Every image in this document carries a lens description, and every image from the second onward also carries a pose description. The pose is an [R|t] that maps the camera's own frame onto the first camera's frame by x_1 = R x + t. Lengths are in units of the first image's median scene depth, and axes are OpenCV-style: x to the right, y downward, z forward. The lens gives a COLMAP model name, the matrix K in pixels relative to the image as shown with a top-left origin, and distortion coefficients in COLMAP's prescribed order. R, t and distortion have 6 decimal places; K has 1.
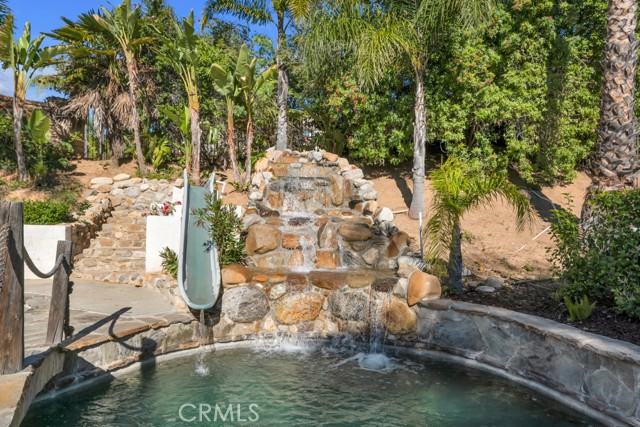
lens RADIAL K [[430.6, 0, 316.7], [0, 430.6, 216.7], [0, 0, 1]] dist [0.005139, 0.001239]
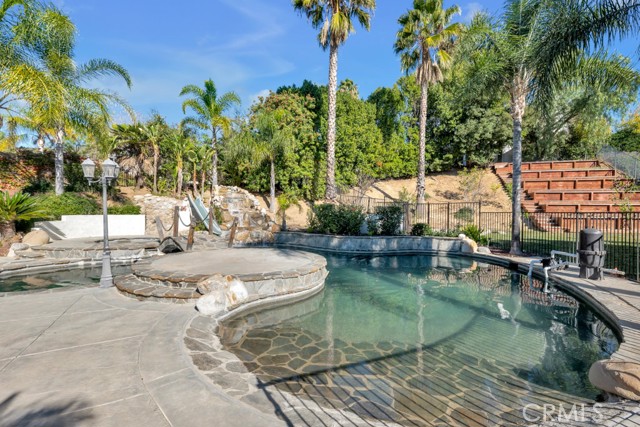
lens RADIAL K [[288.7, 0, 321.6], [0, 288.7, 215.4], [0, 0, 1]] dist [-0.000284, 0.000266]
pose [[0.913723, -0.010786, 0.406193, -0.236170], [0.009780, 0.999942, 0.004553, 0.020396], [-0.406219, -0.000188, 0.913776, -0.848449]]
